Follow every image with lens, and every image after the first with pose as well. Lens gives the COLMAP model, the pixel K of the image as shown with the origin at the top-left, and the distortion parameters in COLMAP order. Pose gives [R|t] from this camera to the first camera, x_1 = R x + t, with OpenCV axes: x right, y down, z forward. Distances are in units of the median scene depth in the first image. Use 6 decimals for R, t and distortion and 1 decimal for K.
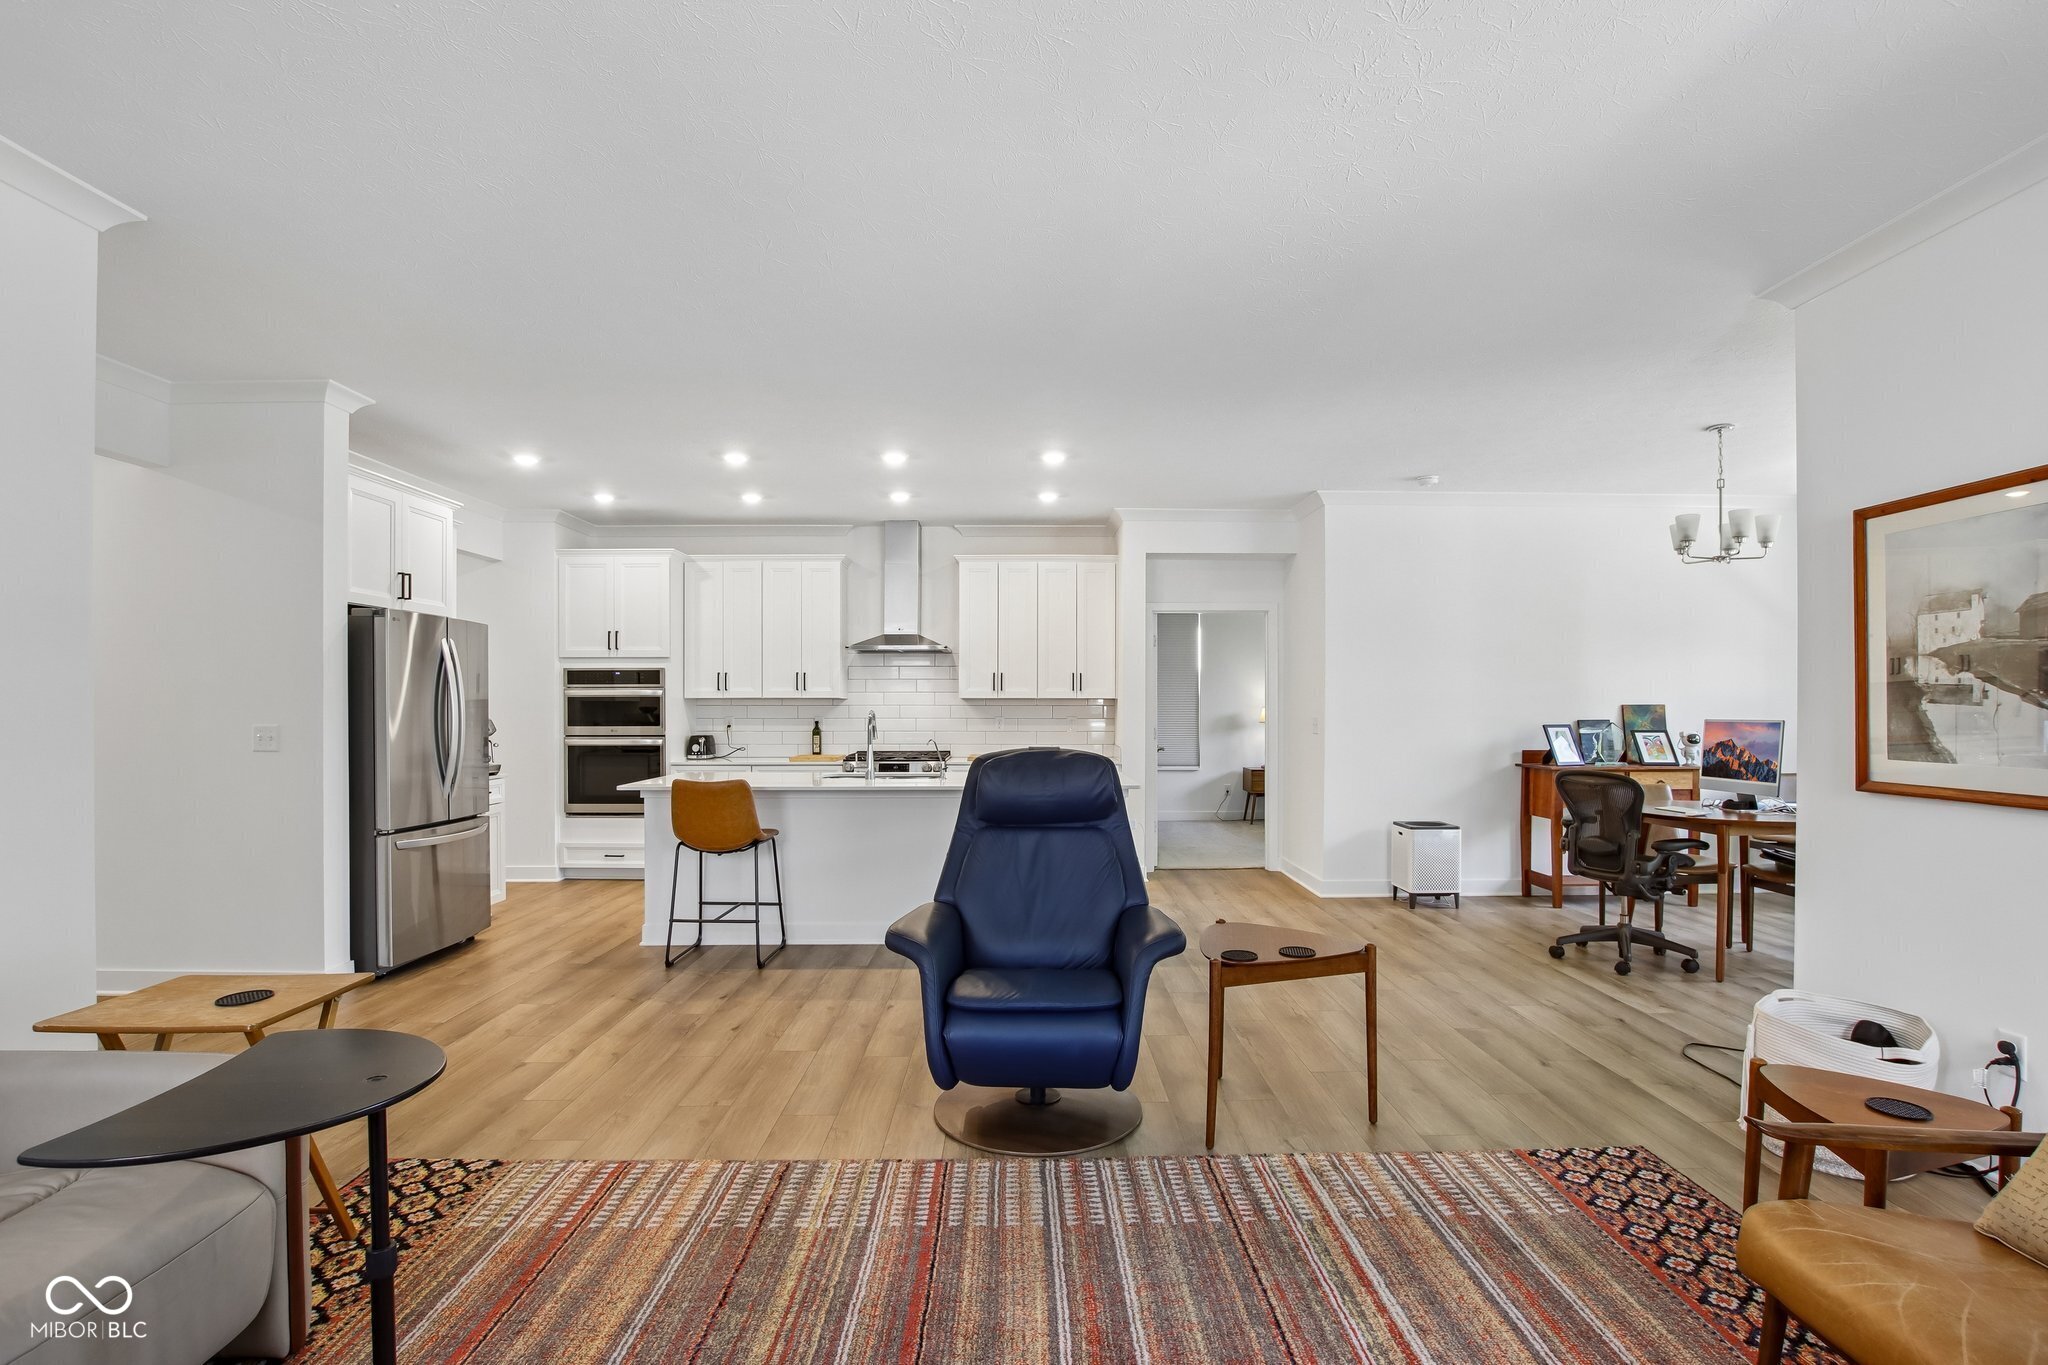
lens RADIAL K [[959.8, 0, 1032.6], [0, 959.8, 688.4], [0, 0, 1]] dist [-0.029410, 0.000074]
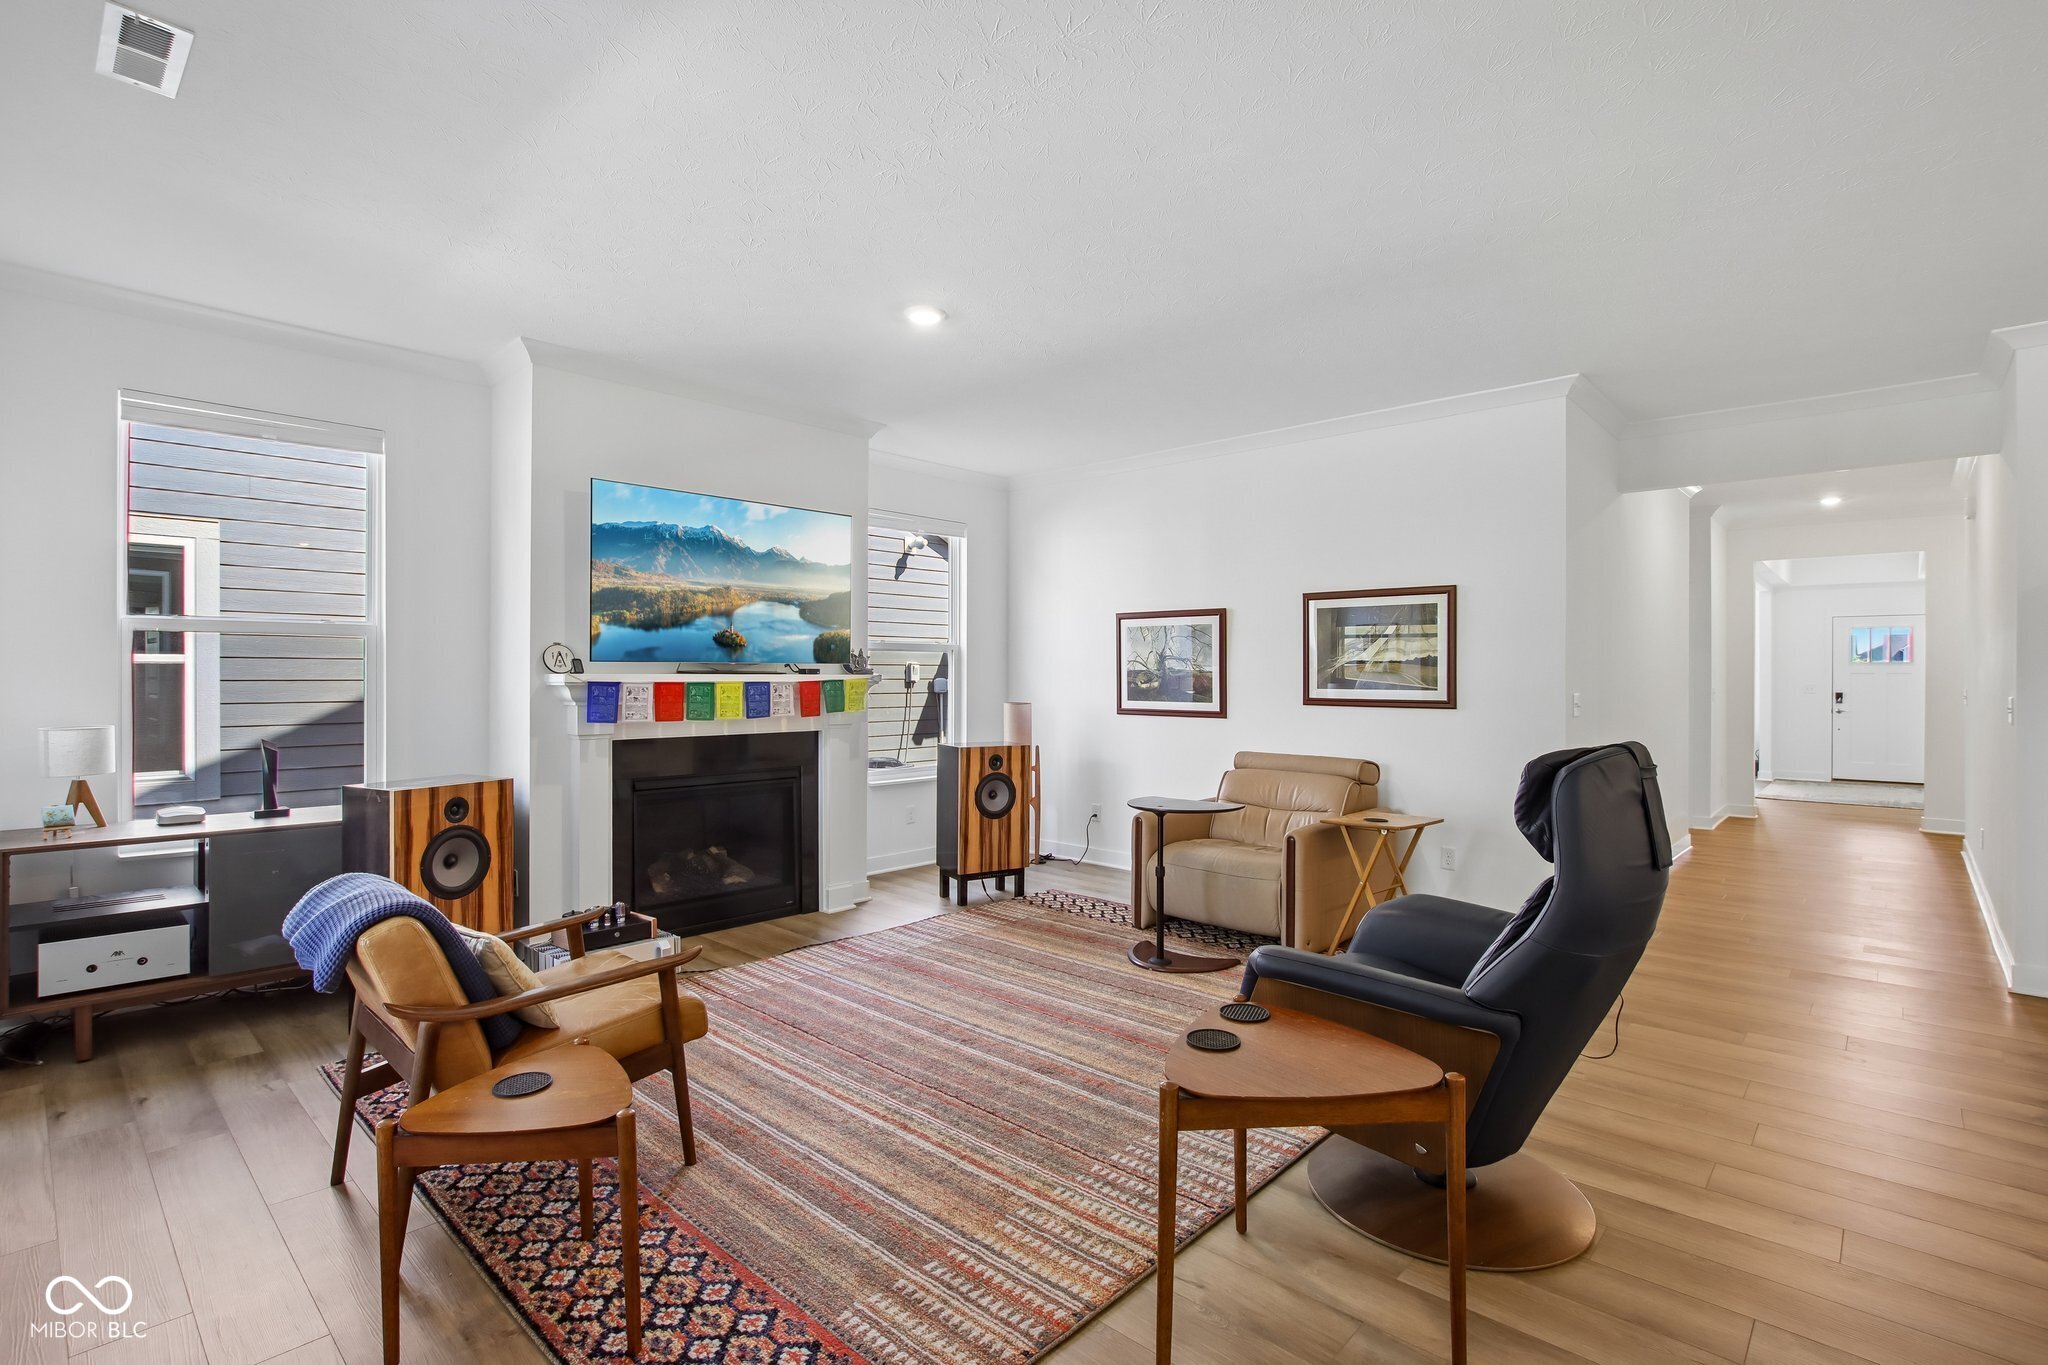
lens RADIAL K [[959.8, 0, 1032.6], [0, 959.8, 688.4], [0, 0, 1]] dist [-0.029410, 0.000074]
pose [[-0.684991, 0.008442, -0.728503, 0.921130], [0.007626, 0.999961, 0.004417, 0.024609], [0.728512, -0.002530, -0.685029, 1.489684]]
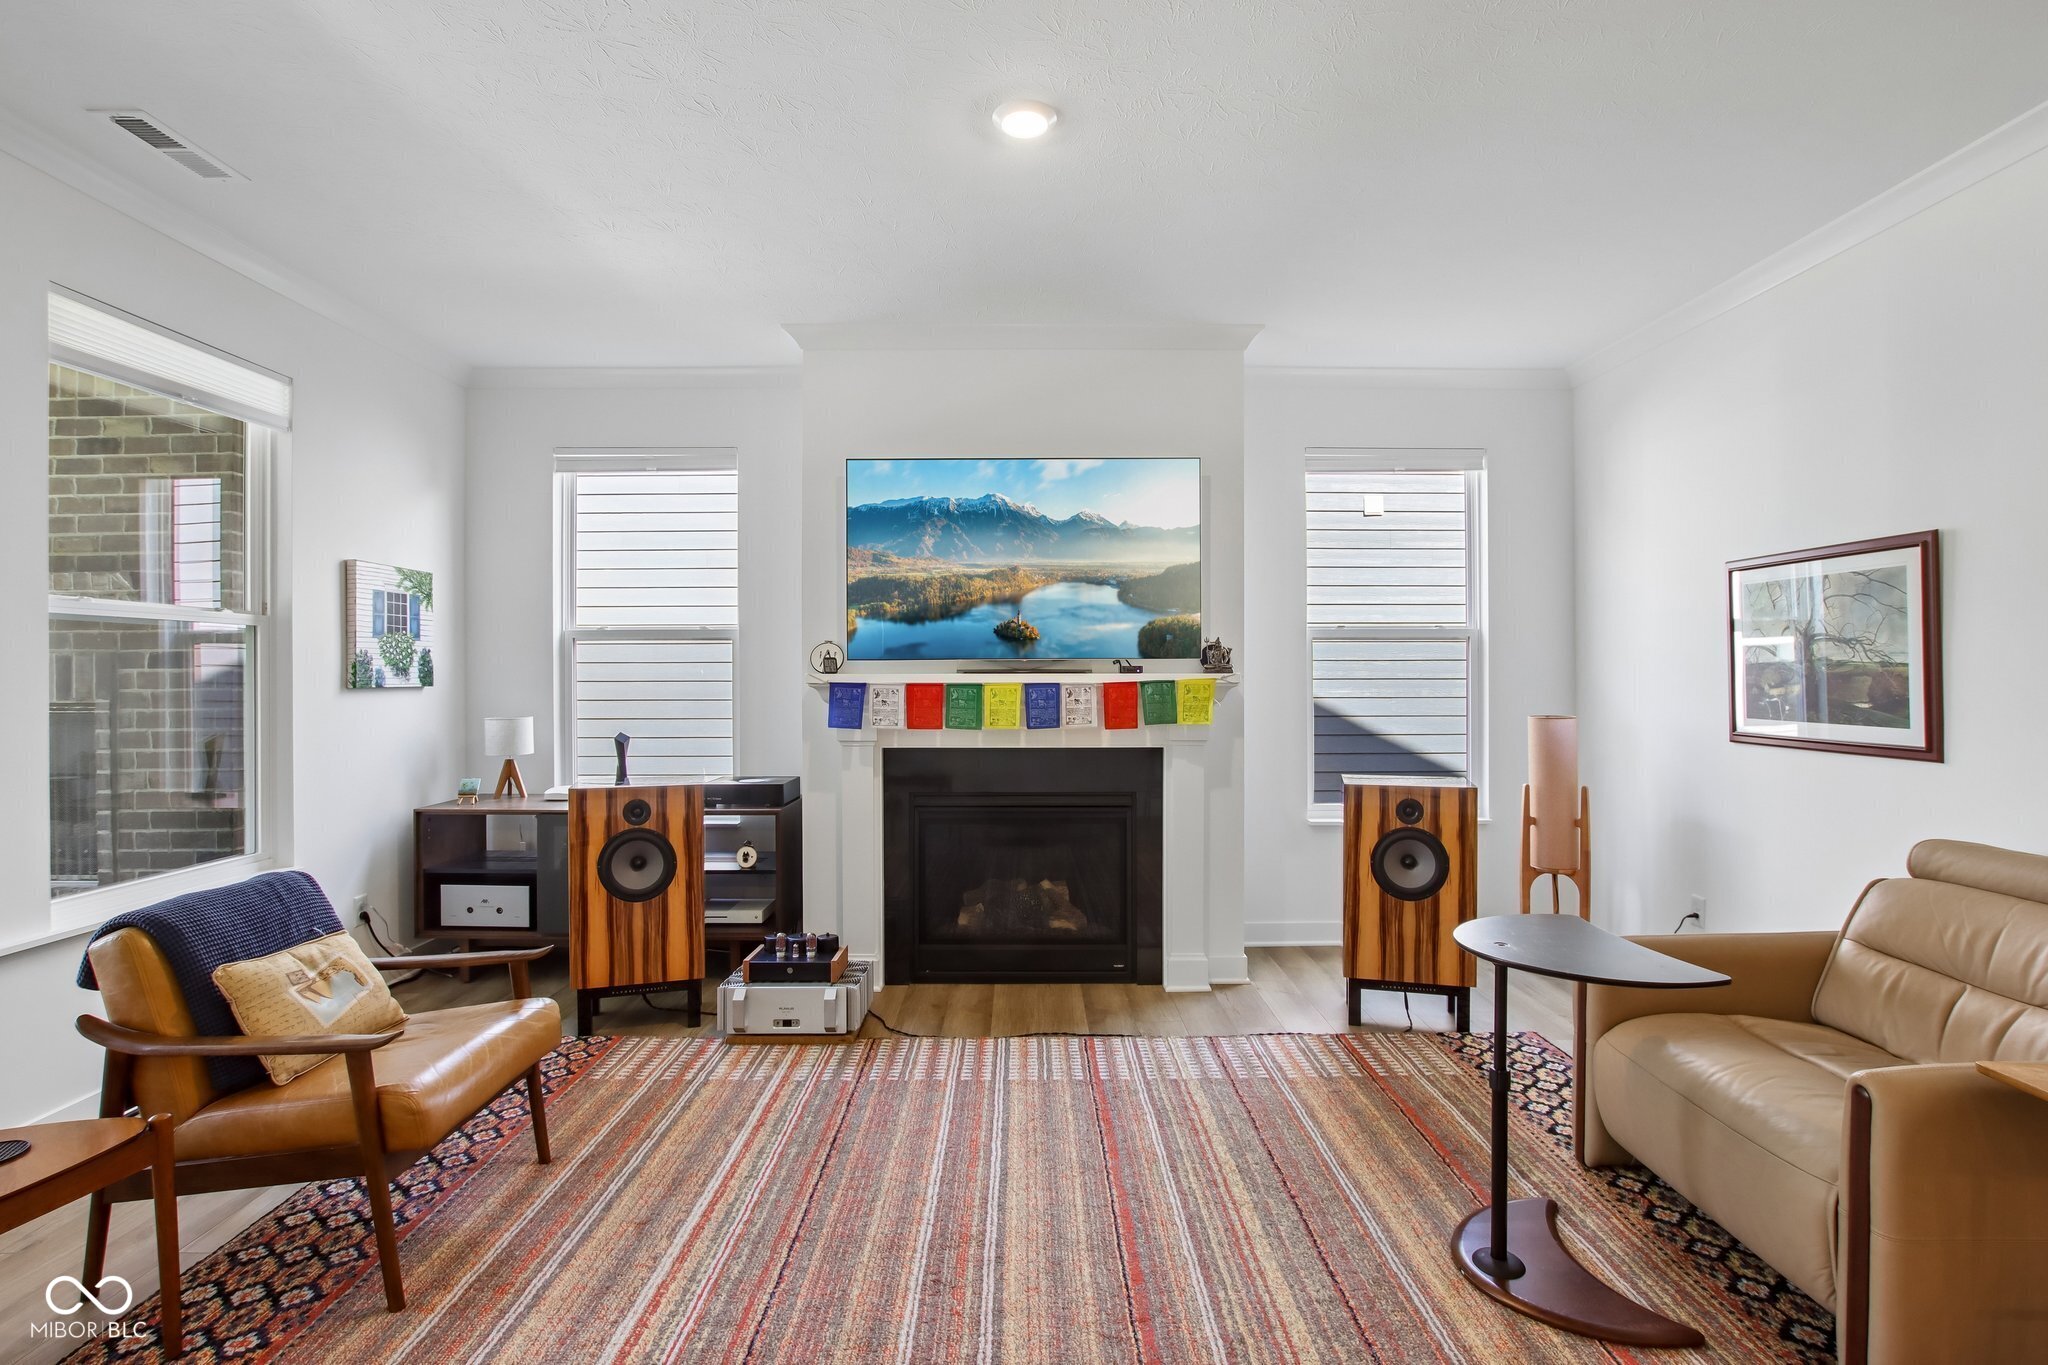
lens RADIAL K [[951.6, 0, 1033.0], [0, 951.6, 674.8], [0, 0, 1]] dist [-0.029155, 0.000472]
pose [[-0.999996, 0.001779, 0.001985, -0.010834], [0.001751, 0.999899, -0.014092, 0.023594], [-0.002010, -0.014089, -0.999899, 1.311254]]
